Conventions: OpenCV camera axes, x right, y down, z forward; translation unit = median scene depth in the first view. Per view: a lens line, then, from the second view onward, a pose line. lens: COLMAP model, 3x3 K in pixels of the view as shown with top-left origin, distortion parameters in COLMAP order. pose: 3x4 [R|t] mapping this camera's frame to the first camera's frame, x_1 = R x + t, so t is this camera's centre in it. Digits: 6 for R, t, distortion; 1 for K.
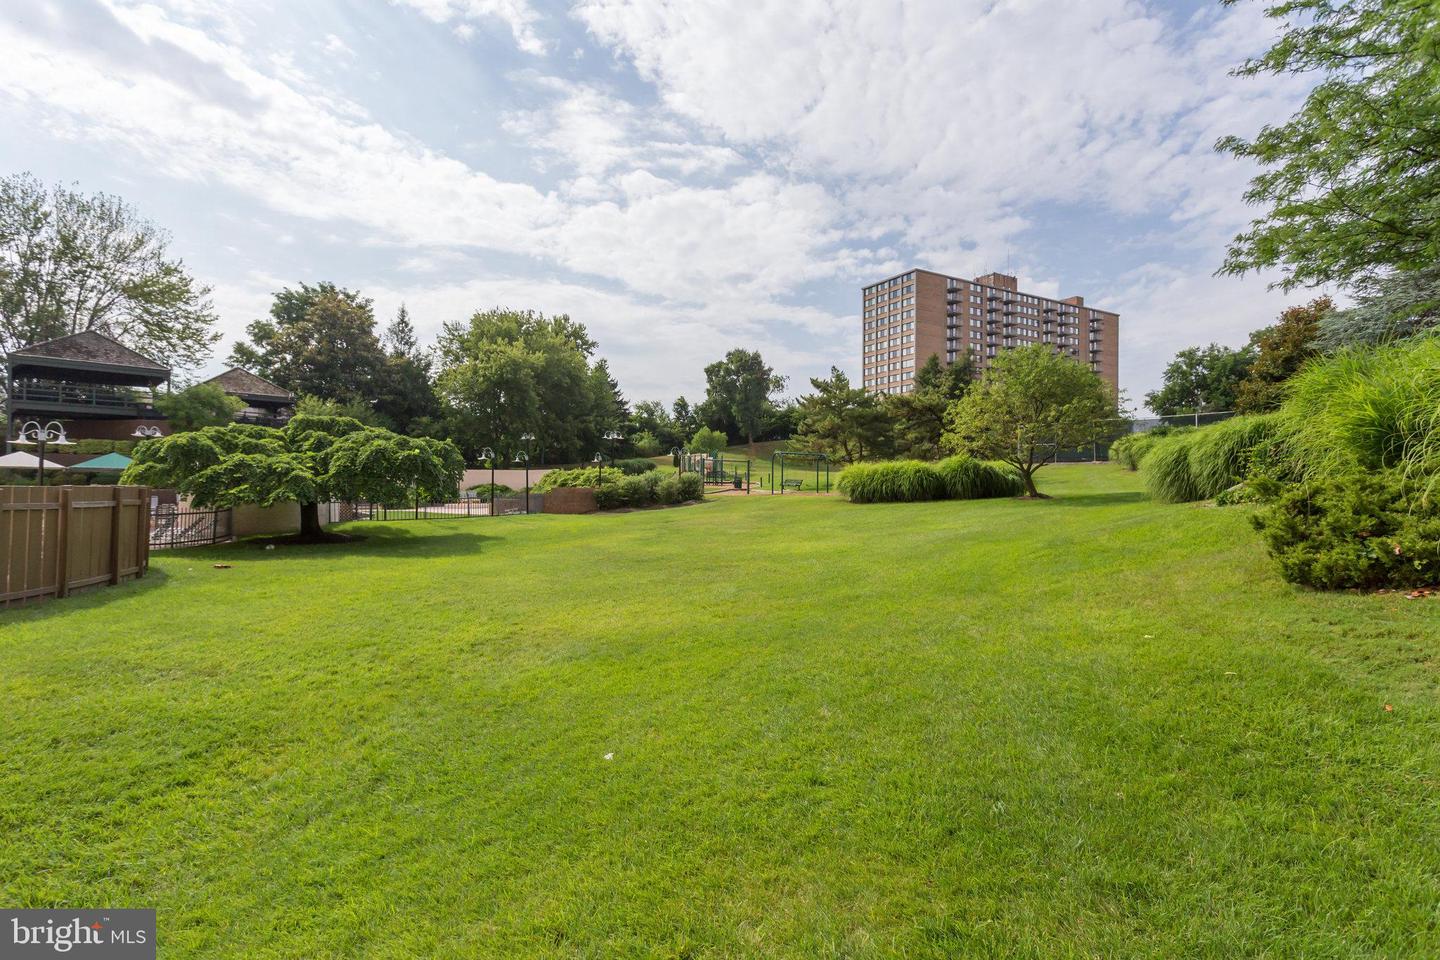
lens RADIAL K [[670.5, 0, 727.8], [0, 670.5, 479.2], [0, 0, 1]] dist [0.002859, 0.001872]
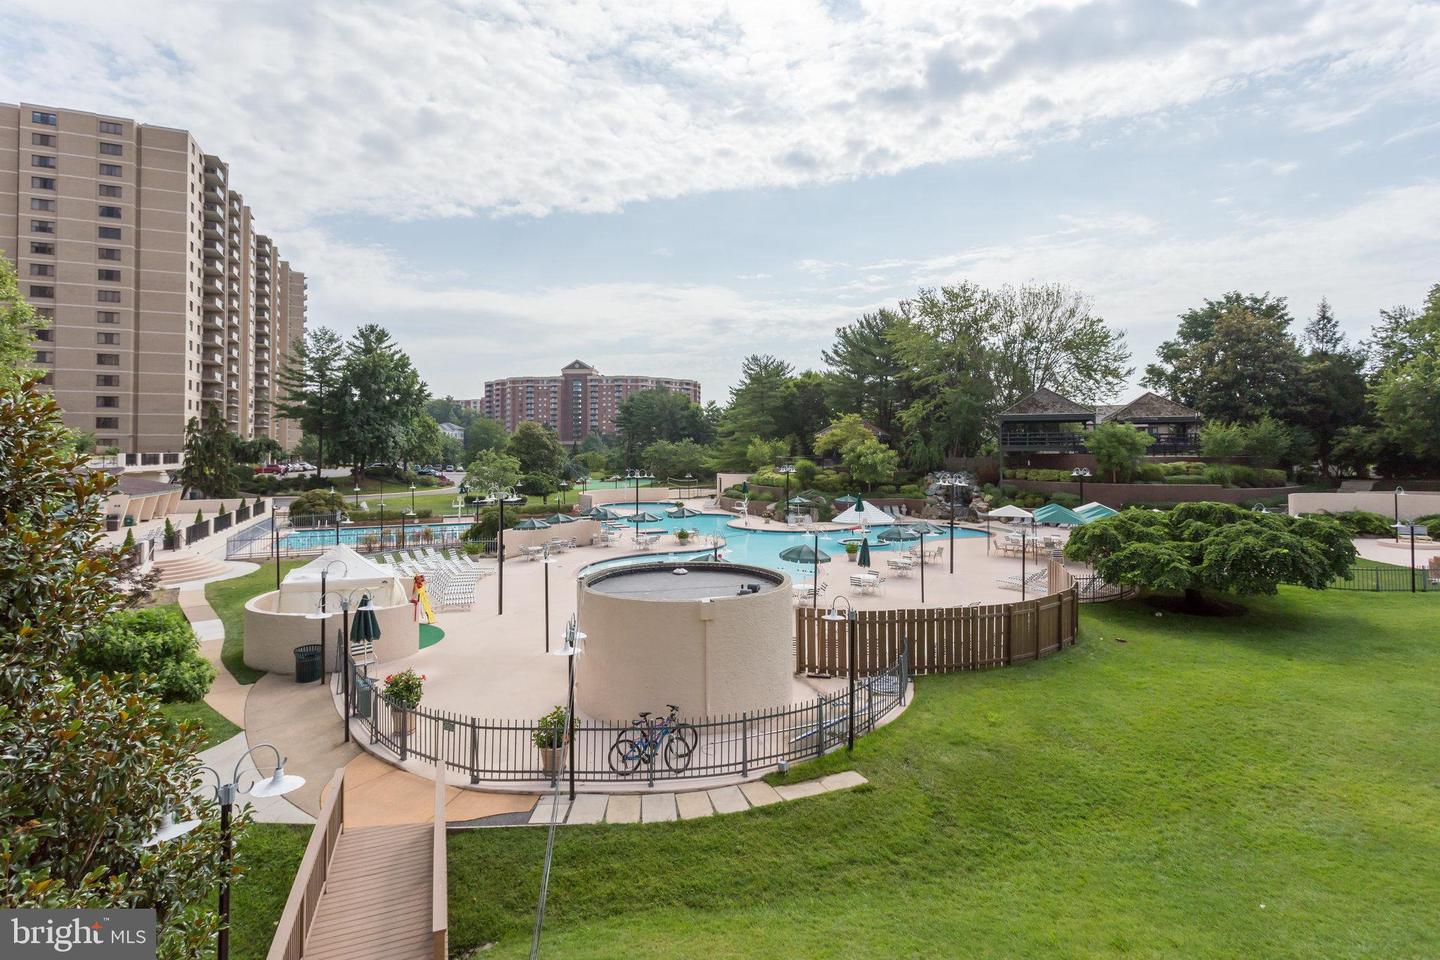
lens RADIAL K [[670.5, 0, 727.8], [0, 670.5, 479.2], [0, 0, 1]] dist [0.002859, 0.001872]
pose [[0.361364, -0.009297, -0.932379, 0.061199], [0.029552, 0.999562, 0.001486, -0.049230], [0.931956, -0.028091, 0.361480, -0.063754]]
